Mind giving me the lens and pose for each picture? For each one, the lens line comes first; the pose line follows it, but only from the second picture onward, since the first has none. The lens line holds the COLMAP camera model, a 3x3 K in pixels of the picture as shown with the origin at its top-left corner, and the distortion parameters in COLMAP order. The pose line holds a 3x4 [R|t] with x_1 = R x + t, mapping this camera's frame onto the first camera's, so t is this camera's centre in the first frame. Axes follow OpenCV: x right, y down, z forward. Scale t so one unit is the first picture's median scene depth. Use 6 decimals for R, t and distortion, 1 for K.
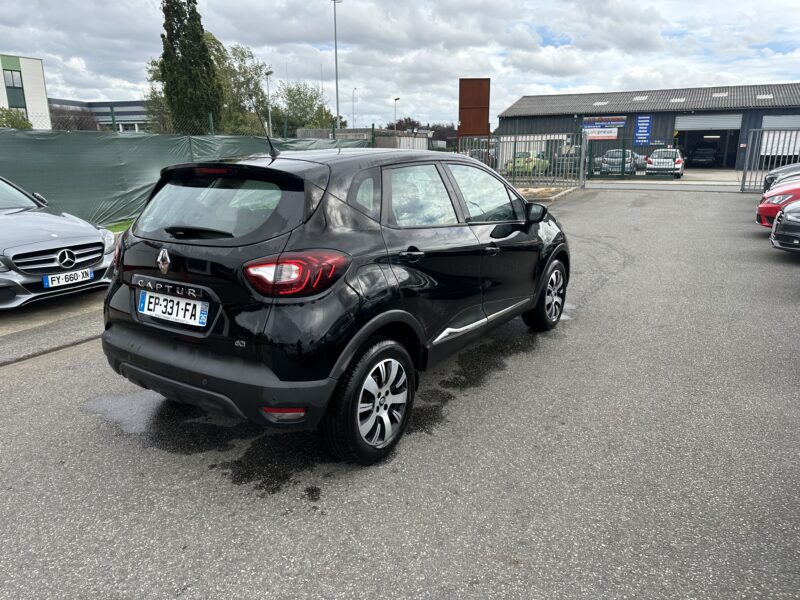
lens RADIAL K [[555.5, 0, 385.2], [0, 555.5, 304.9], [0, 0, 1]] dist [0.057311, -0.065970]
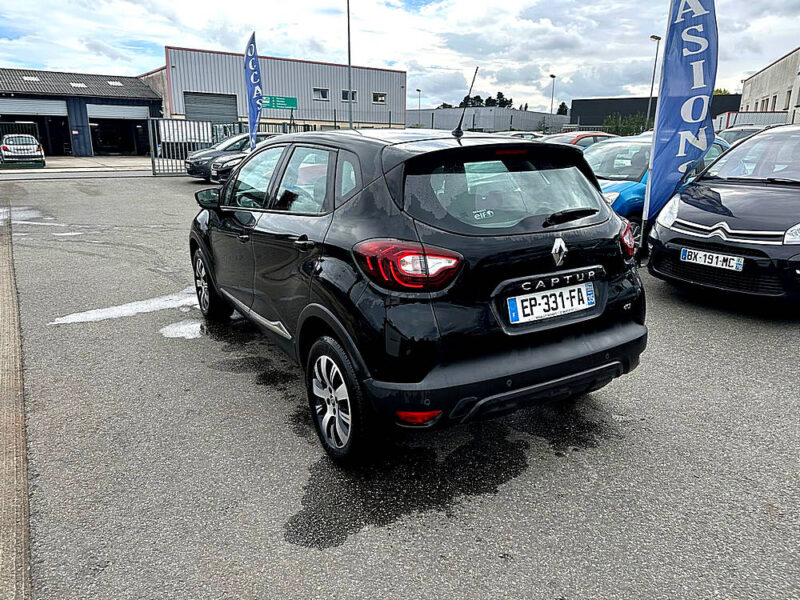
lens RADIAL K [[558.8, 0, 400.0], [0, 558.8, 300.0], [0, 0, 1]] dist [0.068289, -0.077832]
pose [[0.421890, -0.238602, 0.874687, -1.242517], [0.228765, 0.961549, 0.151956, -0.188471], [-0.877312, 0.135989, 0.460252, 0.764276]]
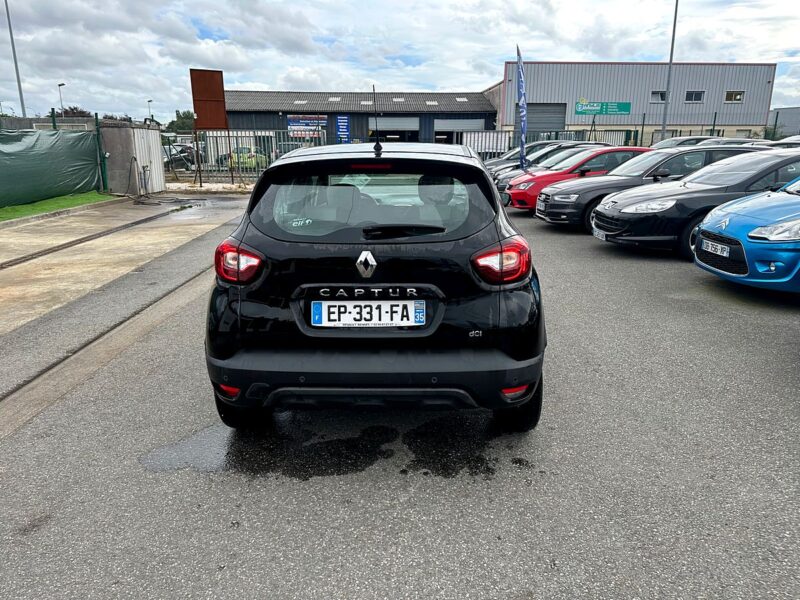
lens RADIAL K [[558.8, 0, 400.0], [0, 558.8, 300.0], [0, 0, 1]] dist [0.068289, -0.077832]
pose [[0.851401, -0.134309, 0.507029, -0.776691], [0.135805, 0.990144, 0.034241, -0.040188], [-0.506630, 0.039704, 0.861249, 0.157952]]
